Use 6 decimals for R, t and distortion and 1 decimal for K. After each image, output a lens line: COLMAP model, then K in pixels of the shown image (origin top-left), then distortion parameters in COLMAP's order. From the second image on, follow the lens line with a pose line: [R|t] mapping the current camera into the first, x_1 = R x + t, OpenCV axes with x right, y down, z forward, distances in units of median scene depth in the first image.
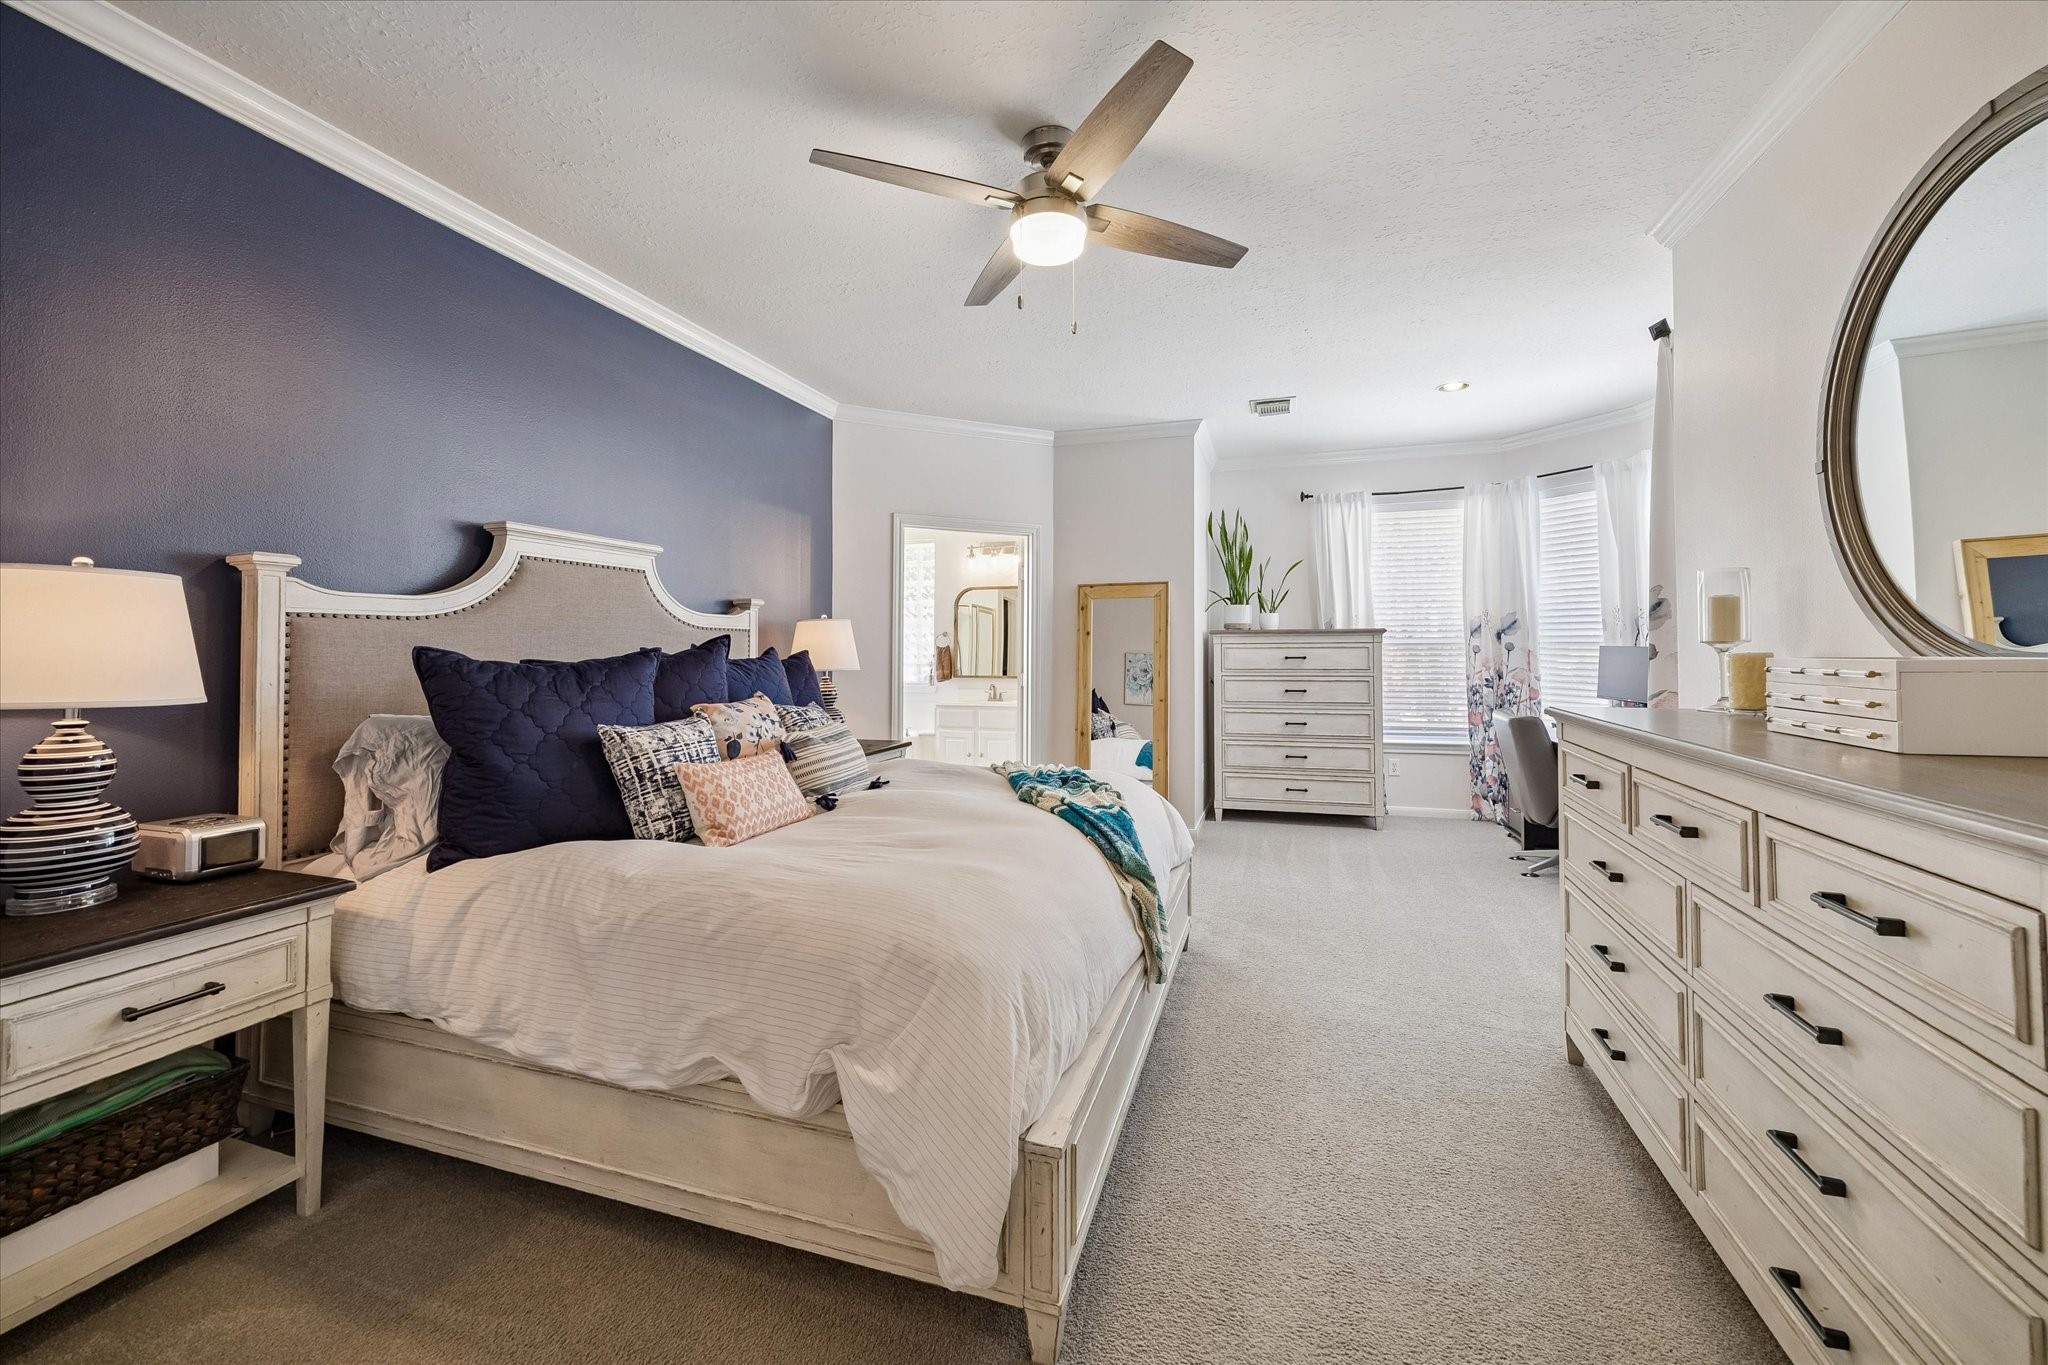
lens RADIAL K [[774.7, 0, 1027.3], [0, 774.7, 656.0], [0, 0, 1]] dist [0.000703, 0.000079]
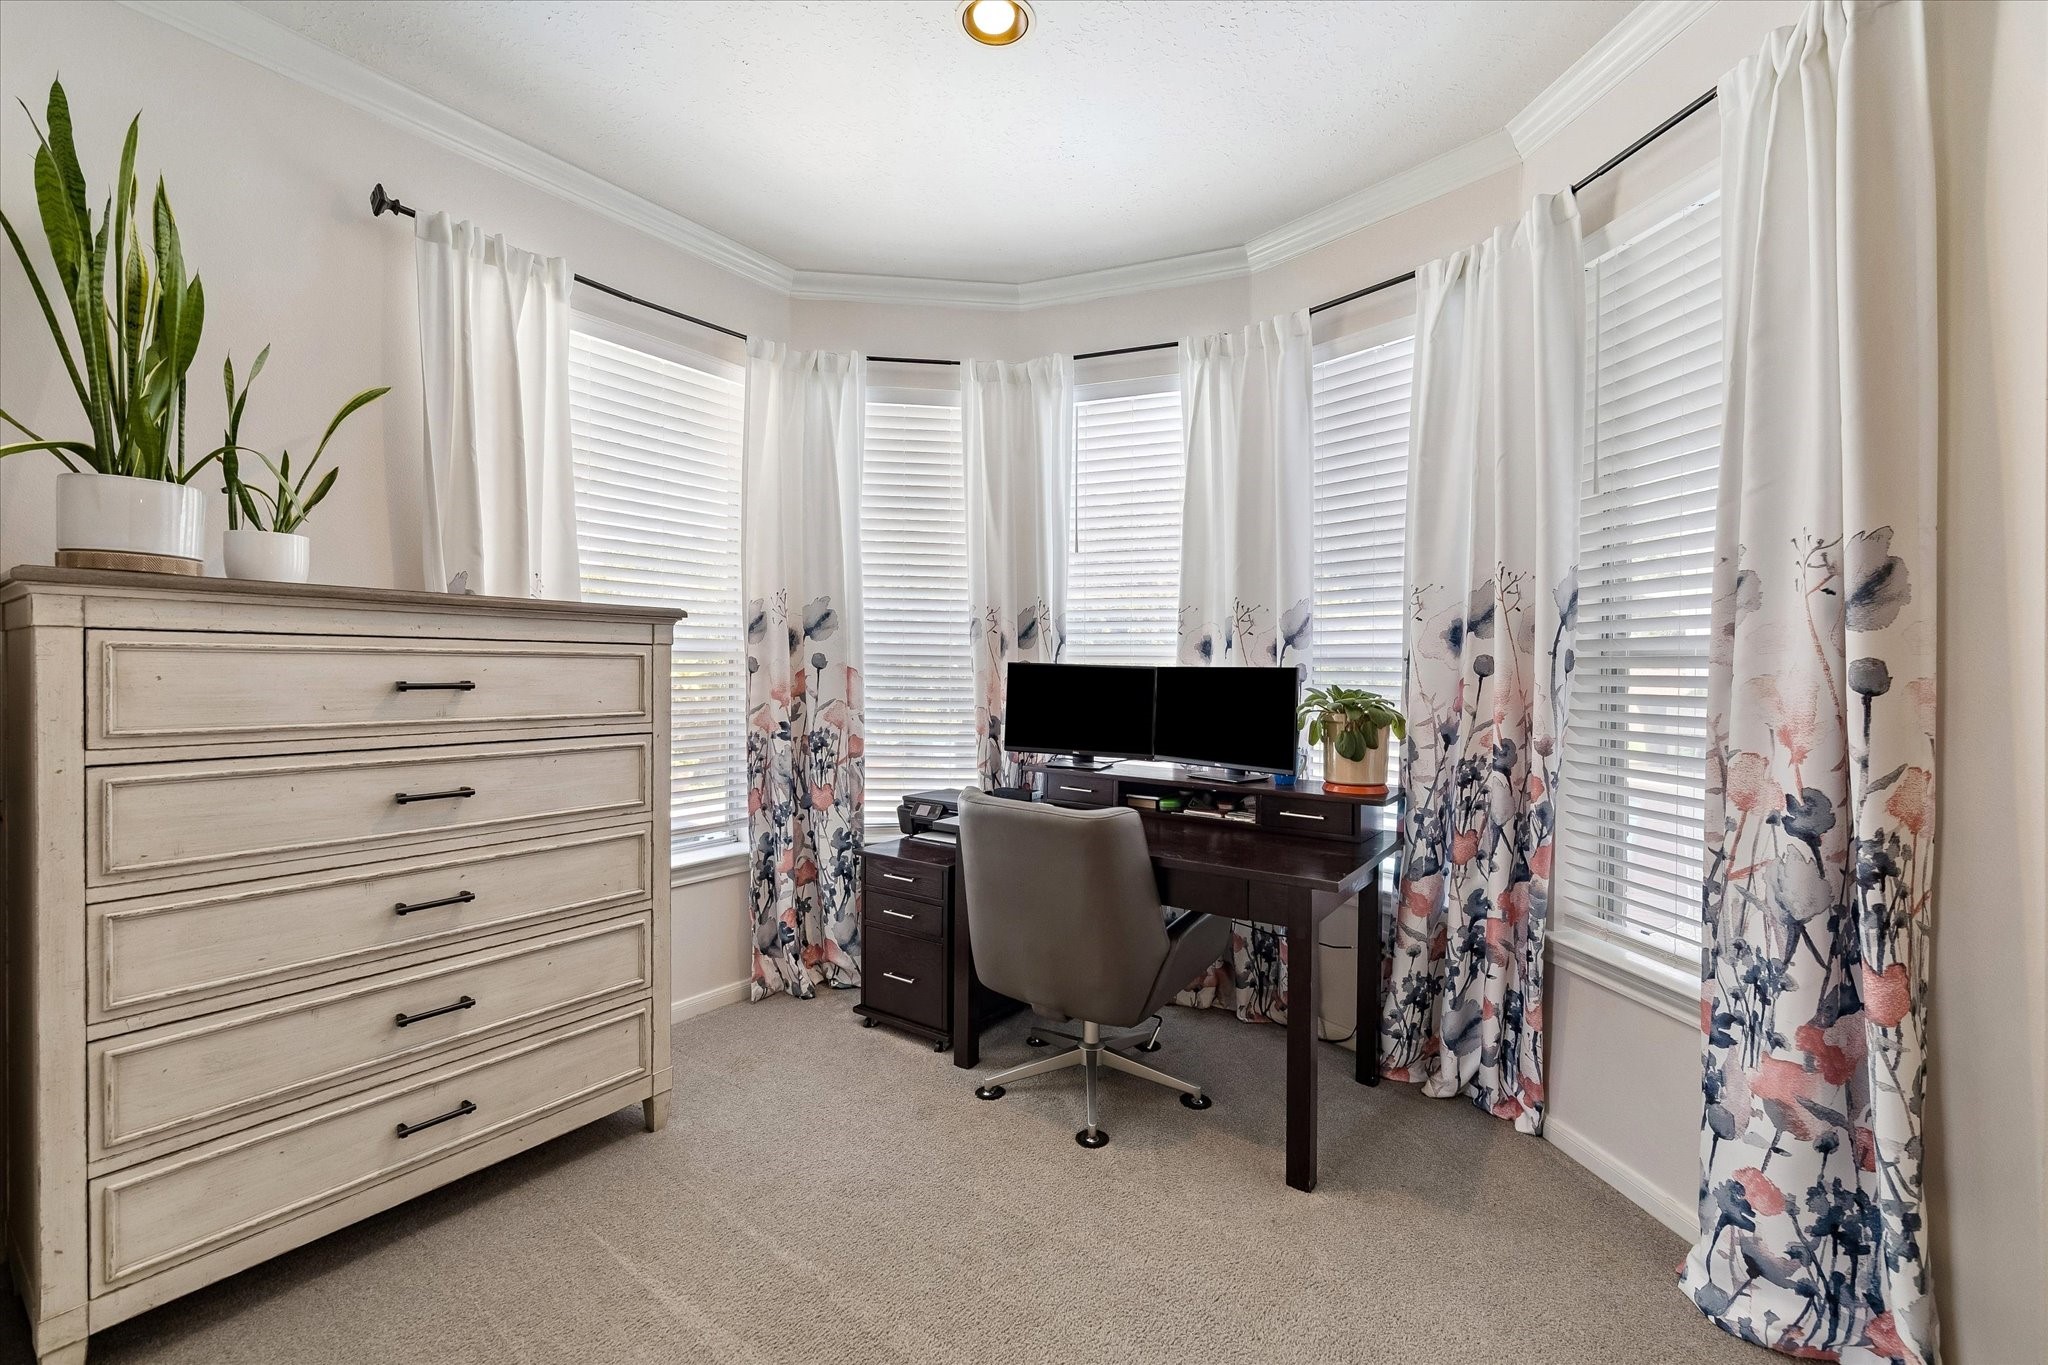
lens RADIAL K [[865.4, 0, 1024.0], [0, 865.4, 682.5], [0, 0, 1]] dist [-0.000062, 0.000279]
pose [[0.341347, -0.004858, 0.939925, 0.105180], [-0.007950, 0.999936, 0.008055, -0.003299], [-0.939904, -0.010222, 0.341286, 0.651283]]
